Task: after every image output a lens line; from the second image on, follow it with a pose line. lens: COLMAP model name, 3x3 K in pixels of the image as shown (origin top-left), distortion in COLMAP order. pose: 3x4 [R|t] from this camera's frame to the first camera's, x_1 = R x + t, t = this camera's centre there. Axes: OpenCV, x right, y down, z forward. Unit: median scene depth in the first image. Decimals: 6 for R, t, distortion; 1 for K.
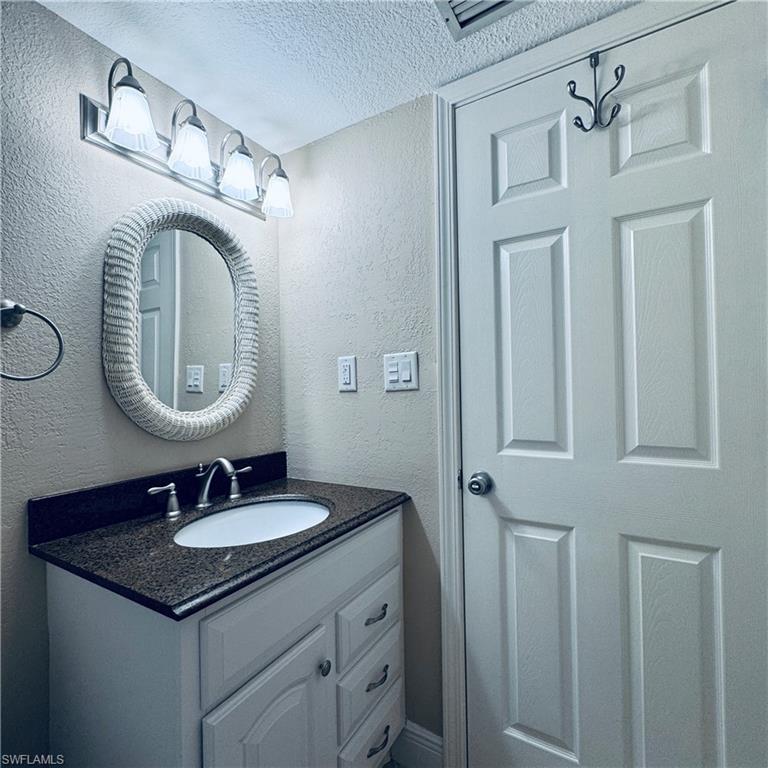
lens RADIAL K [[407.8, 0, 384.0], [0, 407.8, 384.0], [0, 0, 1]] dist [-0.000293, -0.001416]
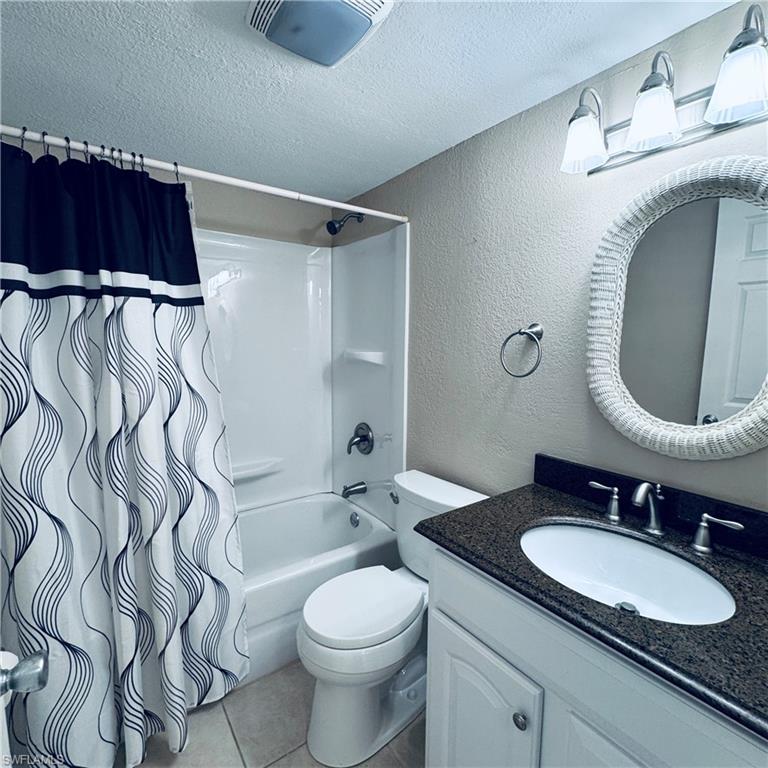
lens RADIAL K [[407.8, 0, 384.0], [0, 407.8, 384.0], [0, 0, 1]] dist [-0.000293, -0.001416]
pose [[-0.393326, 0.119090, -0.911653, 0.598653], [0.002647, 0.991718, 0.128408, -0.142292], [0.919395, 0.048093, -0.390384, 0.872930]]
